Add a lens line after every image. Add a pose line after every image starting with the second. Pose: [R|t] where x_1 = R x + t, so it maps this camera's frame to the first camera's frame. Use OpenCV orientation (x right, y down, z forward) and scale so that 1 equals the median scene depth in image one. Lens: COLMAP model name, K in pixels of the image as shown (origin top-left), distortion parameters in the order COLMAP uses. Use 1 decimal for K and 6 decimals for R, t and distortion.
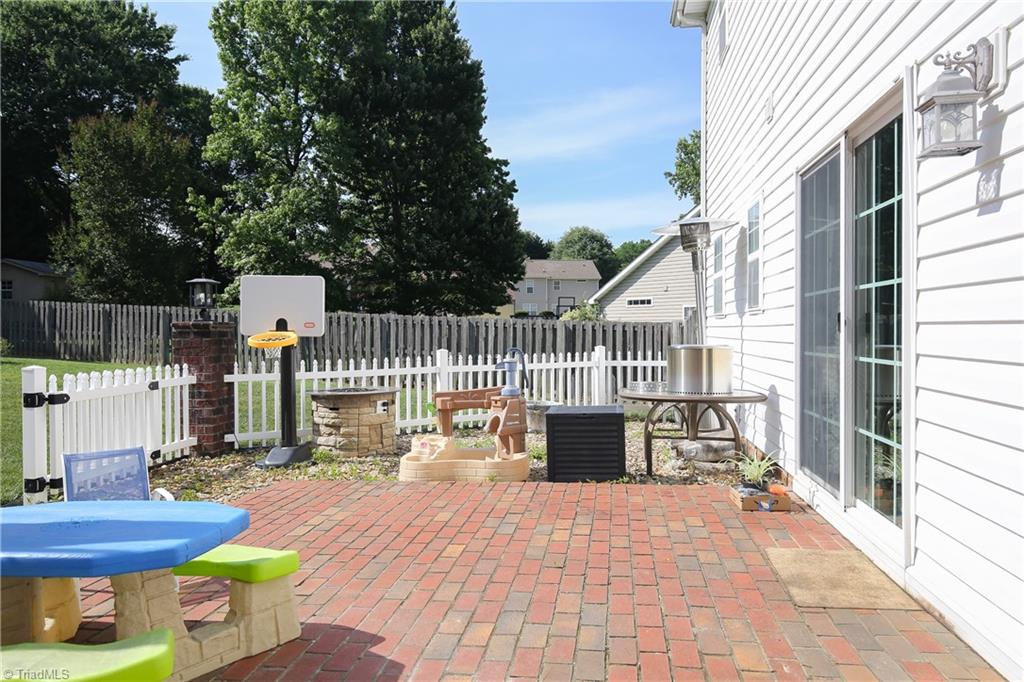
lens RADIAL K [[722.5, 0, 514.5], [0, 722.5, 338.6], [0, 0, 1]] dist [0.011736, 0.002938]
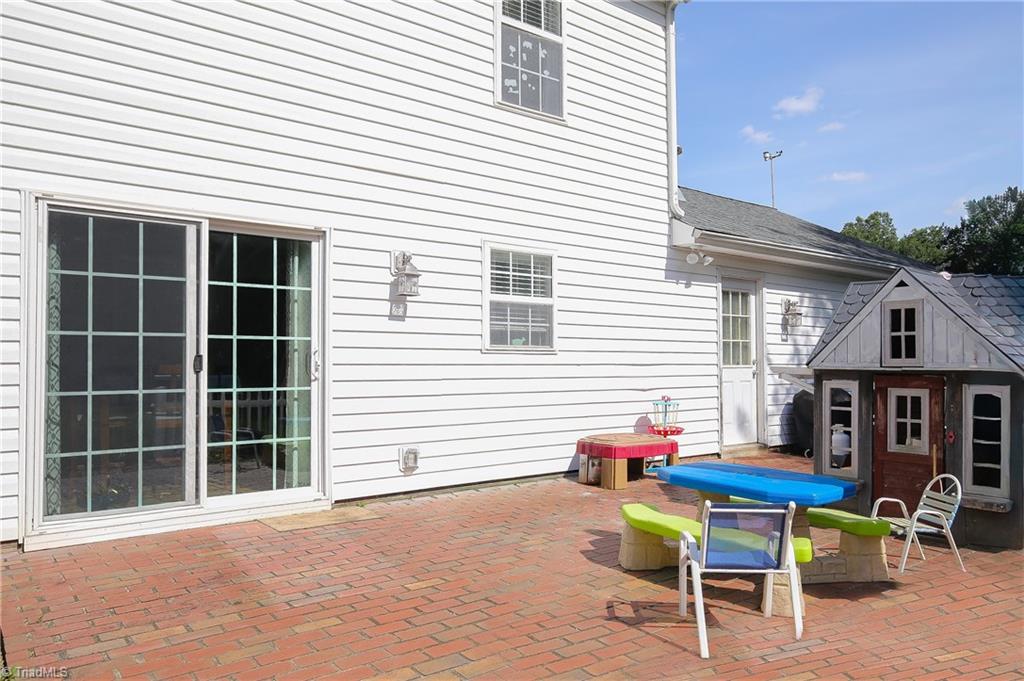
lens RADIAL K [[683.5, 0, 513.5], [0, 683.5, 347.1], [0, 0, 1]] dist [-0.003942, 0.003507]
pose [[-0.690578, 0.009056, 0.723201, -0.903351], [0.001233, 0.999935, -0.011344, -0.038727], [-0.723257, -0.006942, -0.690544, 1.611284]]
